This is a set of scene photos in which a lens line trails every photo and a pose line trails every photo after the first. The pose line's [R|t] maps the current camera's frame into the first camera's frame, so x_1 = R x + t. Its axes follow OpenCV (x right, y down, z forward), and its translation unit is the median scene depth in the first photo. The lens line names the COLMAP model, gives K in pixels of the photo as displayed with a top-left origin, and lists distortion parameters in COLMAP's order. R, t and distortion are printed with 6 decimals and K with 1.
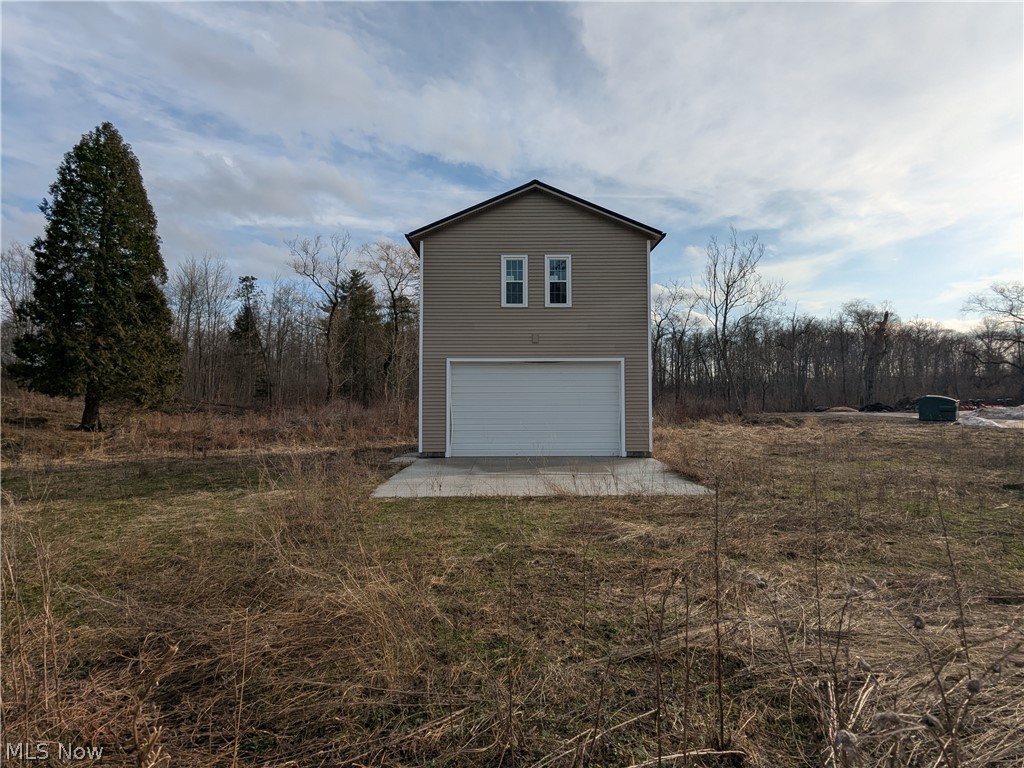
lens RADIAL K [[486.4, 0, 510.9], [0, 486.4, 385.5], [0, 0, 1]] dist [-0.002103, -0.000496]
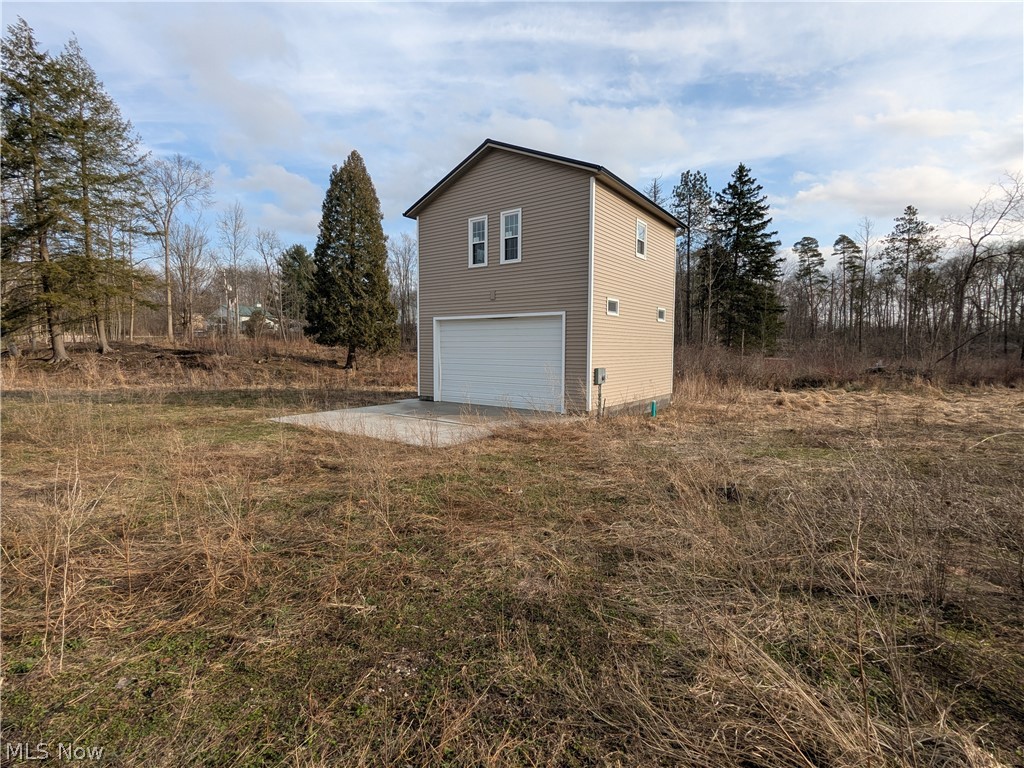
lens RADIAL K [[486.4, 0, 510.9], [0, 486.4, 385.5], [0, 0, 1]] dist [-0.002103, -0.000496]
pose [[0.803656, 0.052310, -0.592790, 0.714788], [0.009352, 0.994896, 0.100472, -0.008378], [0.595021, -0.086288, 0.799065, 0.162888]]
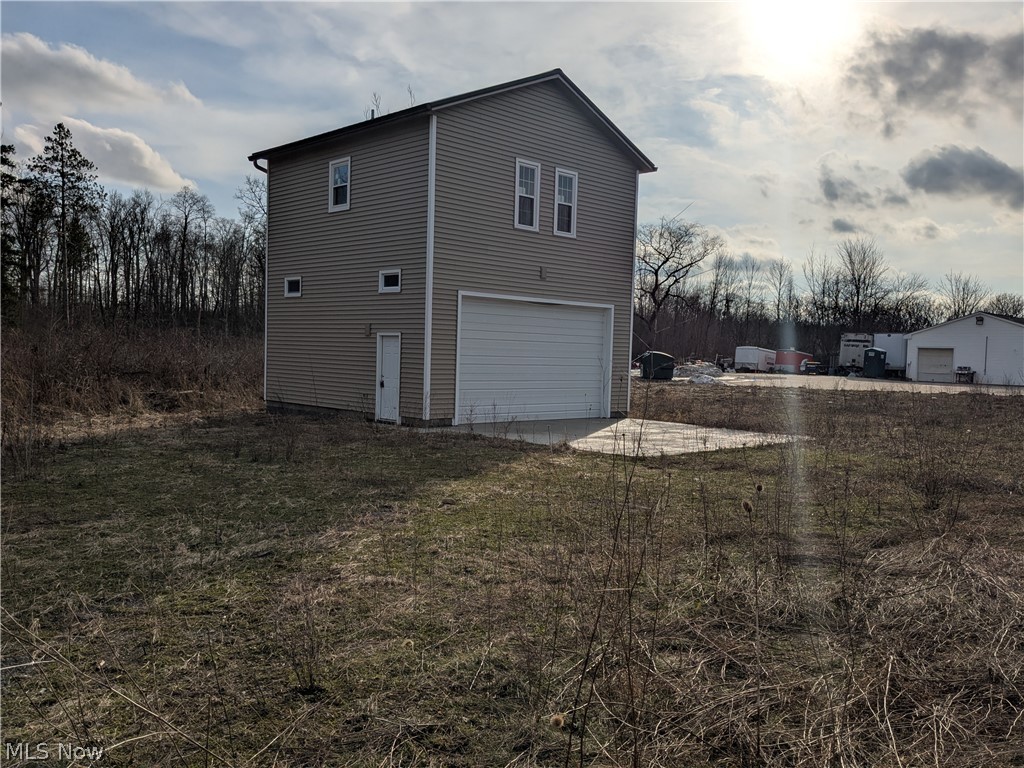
lens RADIAL K [[869.6, 0, 512.0], [0, 869.6, 384.0], [0, 0, 1]] dist [0.051659, -0.085958]
pose [[0.716705, -0.001993, 0.697374, -0.972822], [-0.052662, 0.996986, 0.056970, 0.005761], [-0.695386, -0.077556, 0.714440, 0.008562]]
